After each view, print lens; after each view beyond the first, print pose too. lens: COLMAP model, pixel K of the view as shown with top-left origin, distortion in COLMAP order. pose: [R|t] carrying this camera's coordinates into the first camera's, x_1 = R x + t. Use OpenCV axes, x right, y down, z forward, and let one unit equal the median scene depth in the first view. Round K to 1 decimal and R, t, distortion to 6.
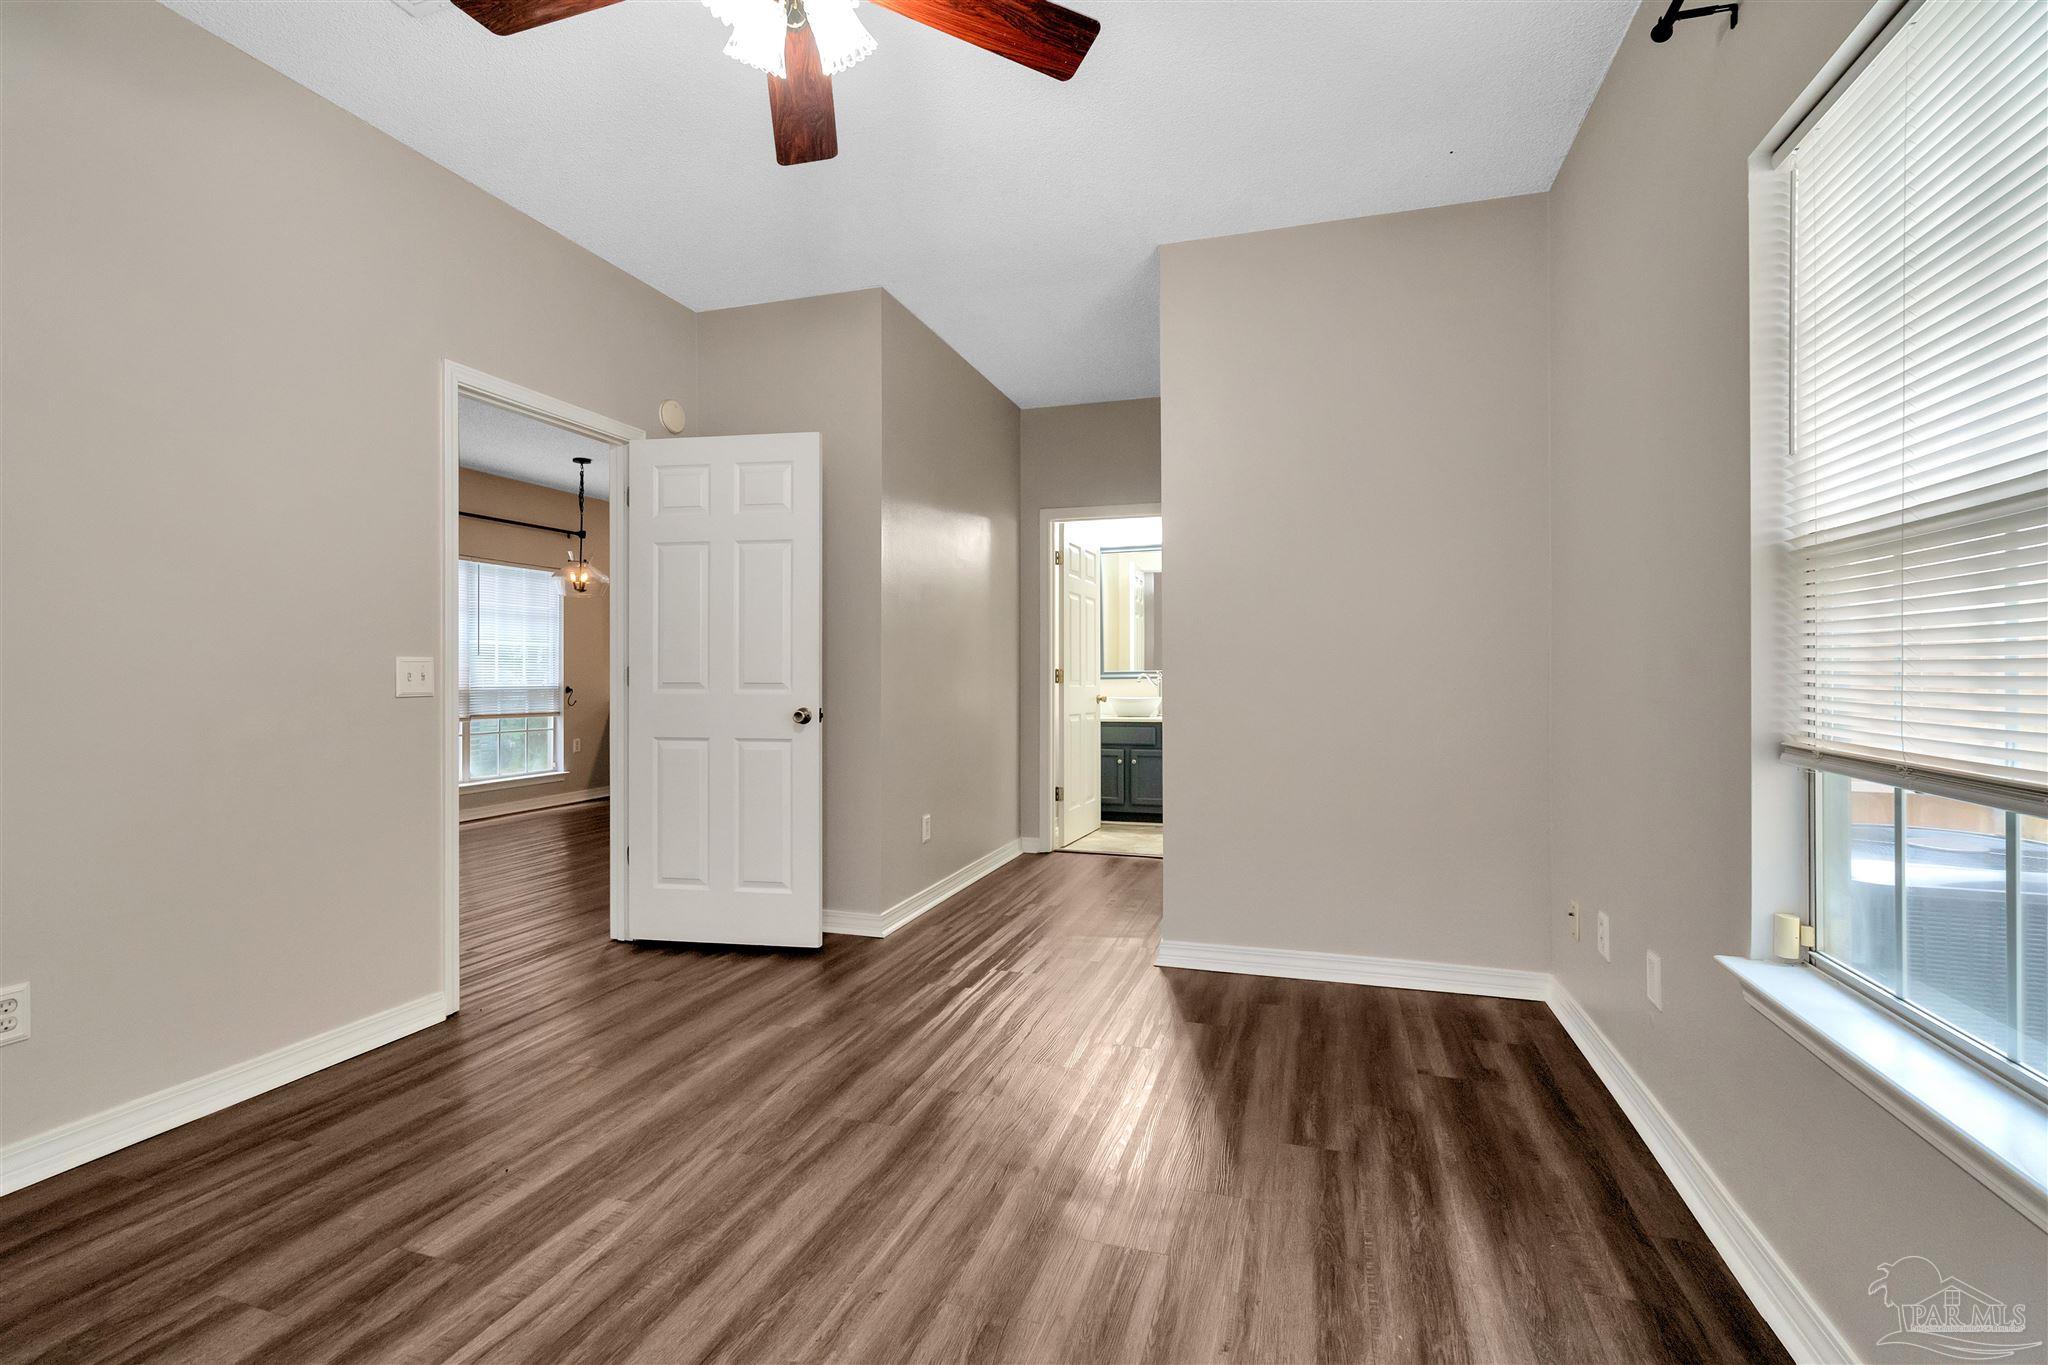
lens RADIAL K [[931.9, 0, 1024.0], [0, 931.9, 682.5], [0, 0, 1]] dist [-0.002071, -0.000078]
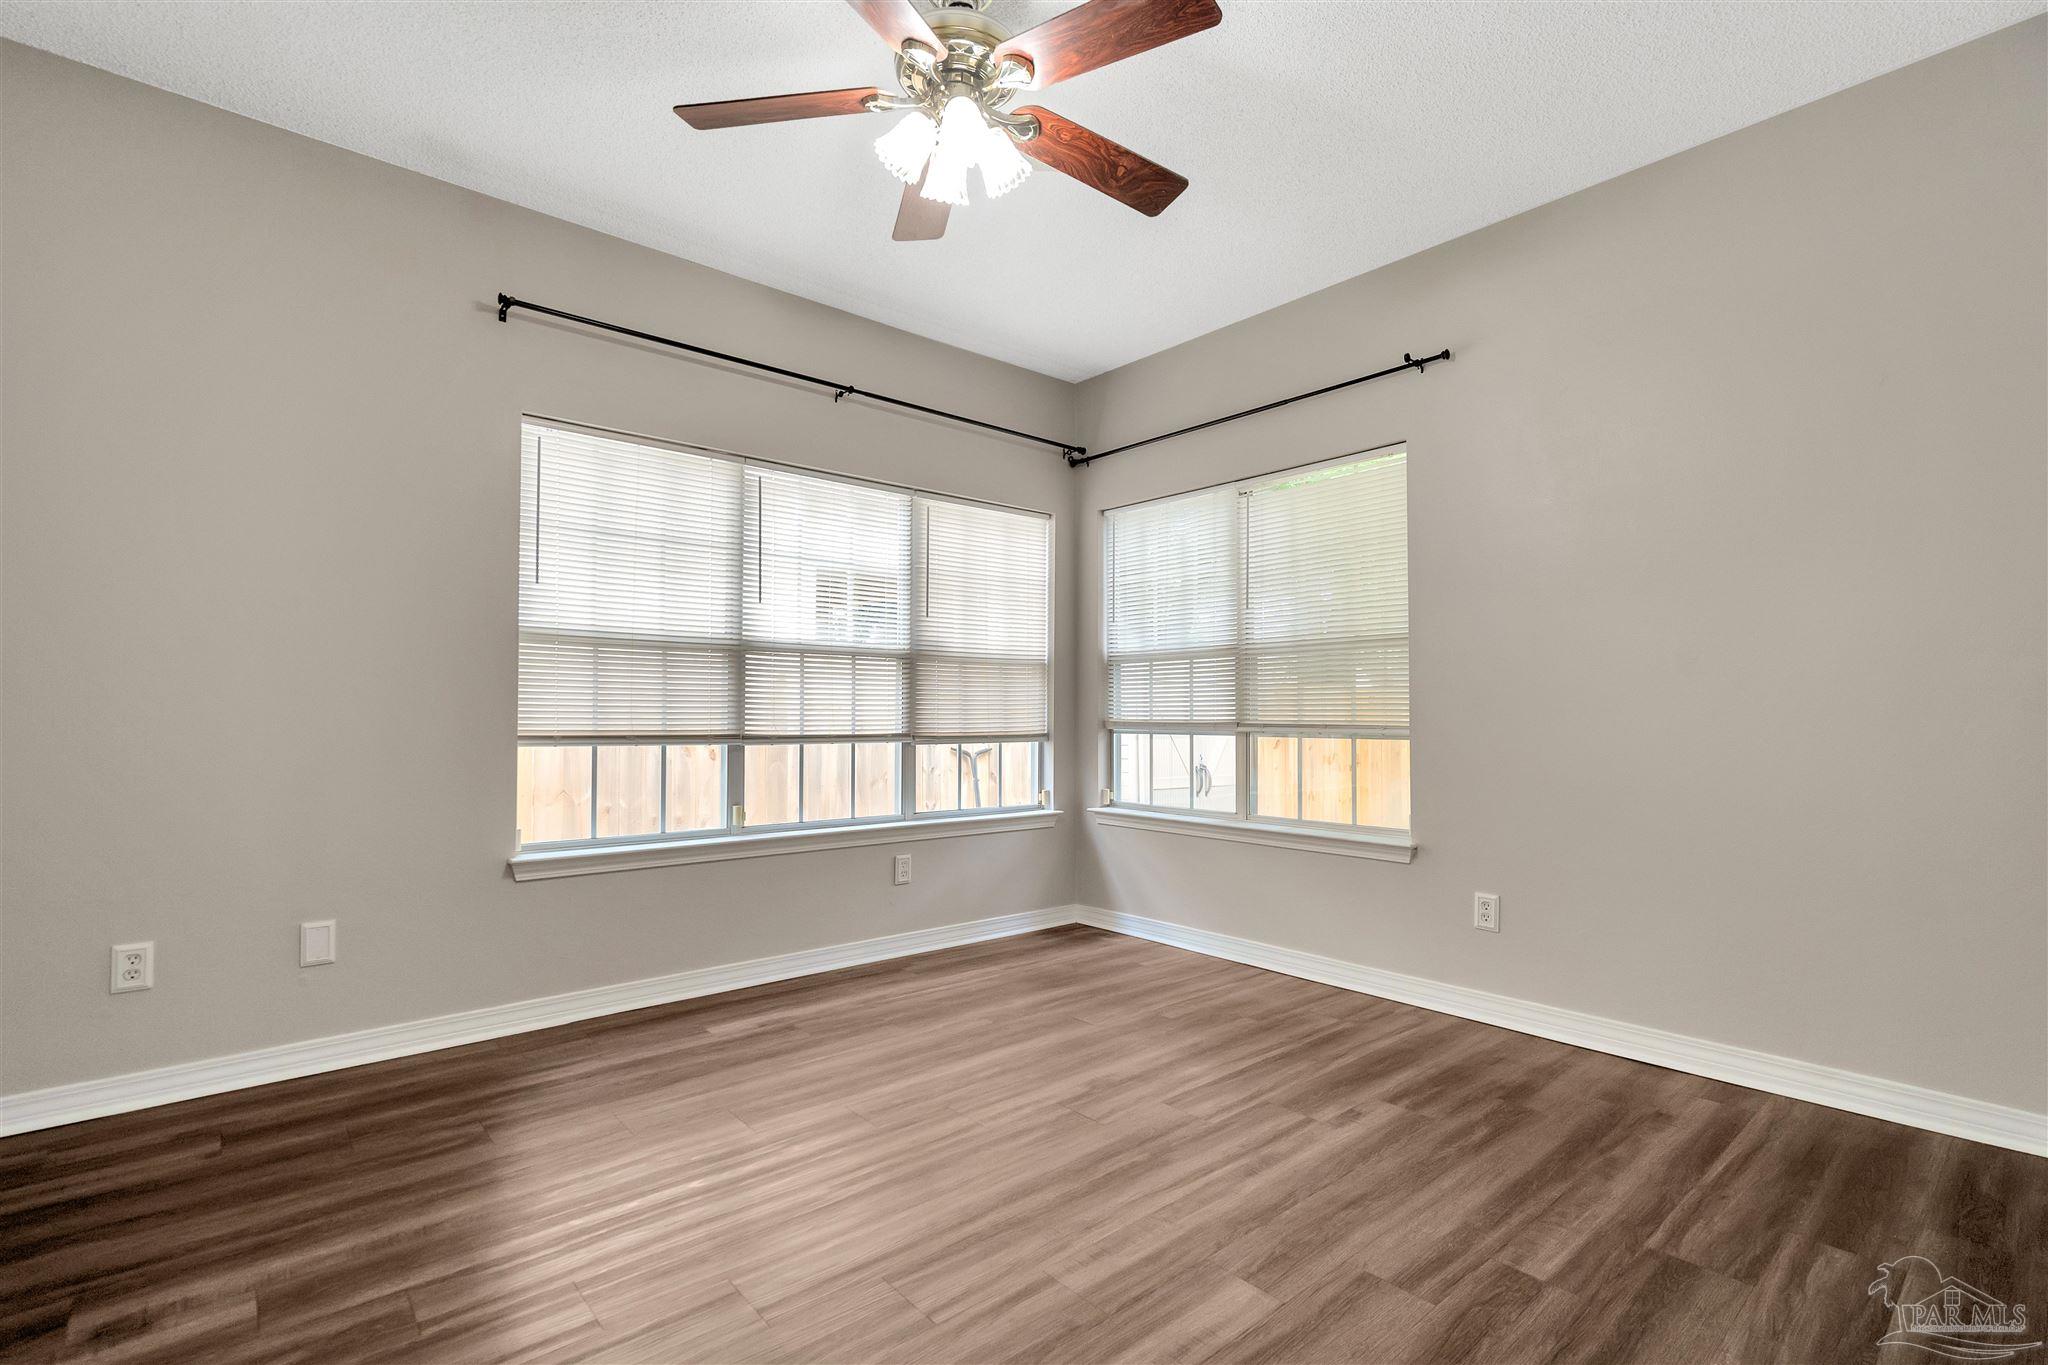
lens RADIAL K [[931.9, 0, 1024.0], [0, 931.9, 682.5], [0, 0, 1]] dist [-0.002071, -0.000078]
pose [[-0.855666, 0.019949, 0.517144, -0.802093], [0.003686, 0.999466, -0.032456, 0.018579], [-0.517515, -0.025866, -0.855283, 1.652009]]
